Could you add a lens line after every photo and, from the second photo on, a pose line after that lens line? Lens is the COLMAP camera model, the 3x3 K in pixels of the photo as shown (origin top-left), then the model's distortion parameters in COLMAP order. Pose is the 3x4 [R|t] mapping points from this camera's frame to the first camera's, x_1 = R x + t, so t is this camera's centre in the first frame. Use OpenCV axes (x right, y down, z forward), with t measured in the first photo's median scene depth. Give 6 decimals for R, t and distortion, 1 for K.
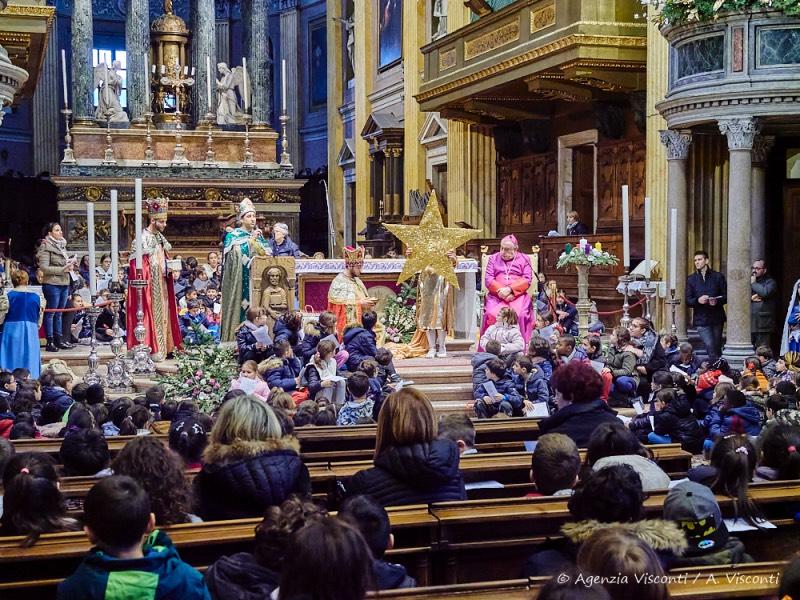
lens RADIAL K [[1310.0, 0, 400.0], [0, 1310.0, 300.0], [0, 0, 1]] dist [0.013437, -0.018746]
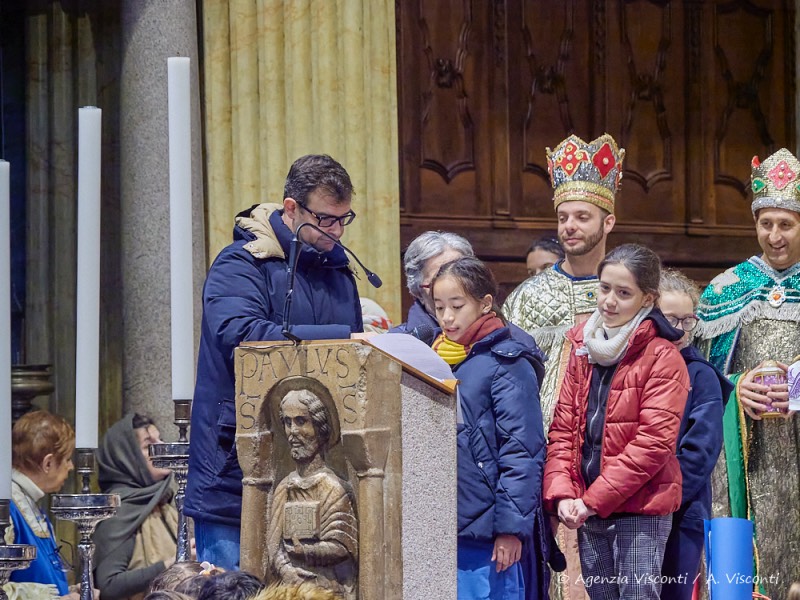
lens RADIAL K [[4624.2, 0, 400.0], [0, 4624.2, 300.0], [0, 0, 1]] dist [-0.193018, -3.033334]
pose [[0.525172, -0.034931, -0.850279, 0.263605], [-0.012857, 0.998717, -0.048970, 0.000216], [0.850899, 0.036650, 0.524049, 0.238512]]
